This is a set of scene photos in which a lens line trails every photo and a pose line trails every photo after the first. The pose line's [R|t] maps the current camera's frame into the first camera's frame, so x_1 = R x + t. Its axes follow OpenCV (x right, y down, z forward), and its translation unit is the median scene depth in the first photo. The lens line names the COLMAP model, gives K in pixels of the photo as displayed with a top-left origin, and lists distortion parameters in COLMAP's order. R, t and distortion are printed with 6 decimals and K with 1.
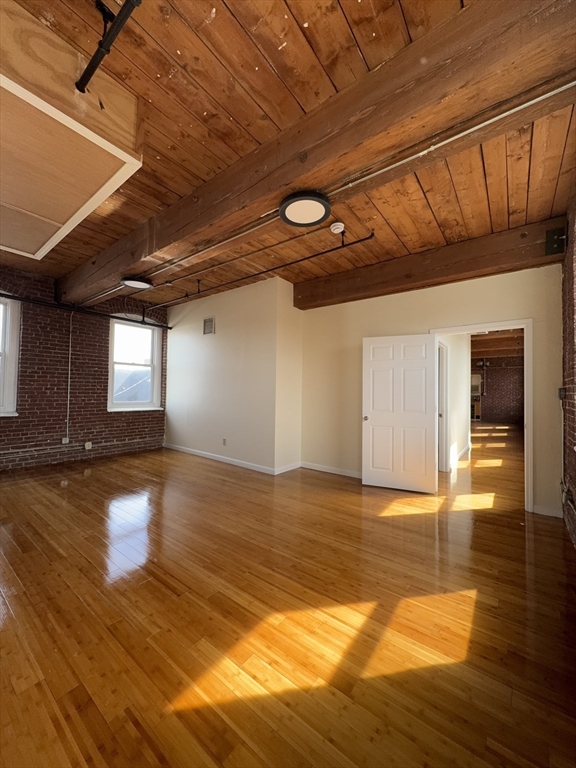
lens RADIAL K [[308.8, 0, 281.3], [0, 308.8, 385.2], [0, 0, 1]] dist [-0.002391, 0.001078]
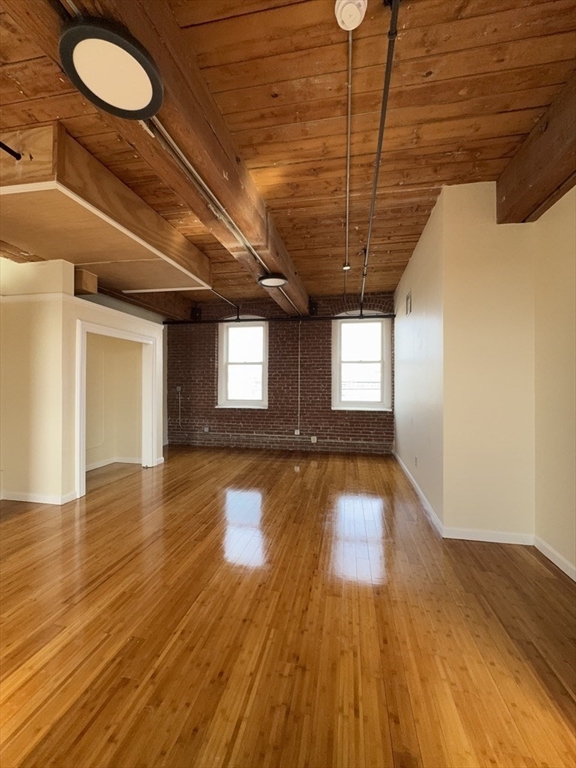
lens RADIAL K [[308.8, 0, 296.4], [0, 308.8, 382.7], [0, 0, 1]] dist [-0.002391, 0.001078]
pose [[0.456232, -0.023751, -0.889544, 0.445592], [0.016972, 0.999694, -0.017988, 0.016165], [0.889699, -0.006891, 0.456496, 0.593833]]
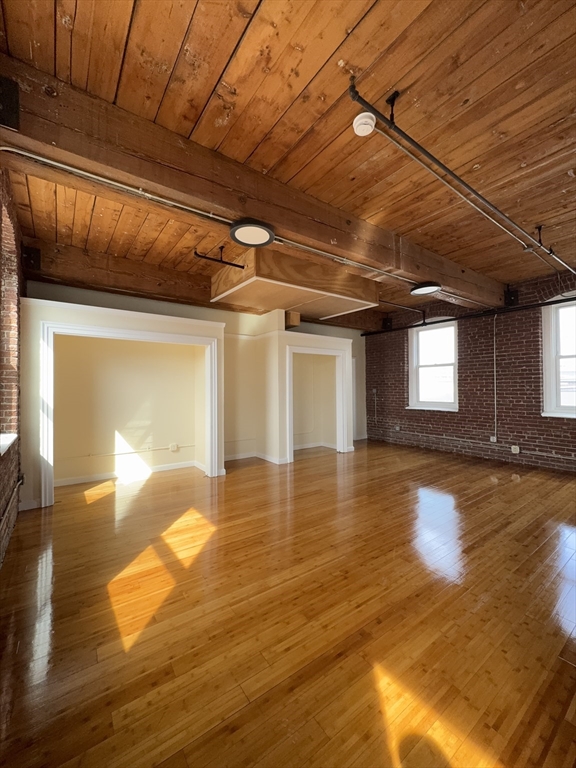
lens RADIAL K [[308.8, 0, 290.2], [0, 308.8, 383.7], [0, 0, 1]] dist [-0.002391, 0.001078]
pose [[-0.271547, -0.028774, -0.961995, 0.558033], [0.014915, 0.999307, -0.034100, 0.018808], [0.962310, -0.023608, -0.270930, 0.706347]]
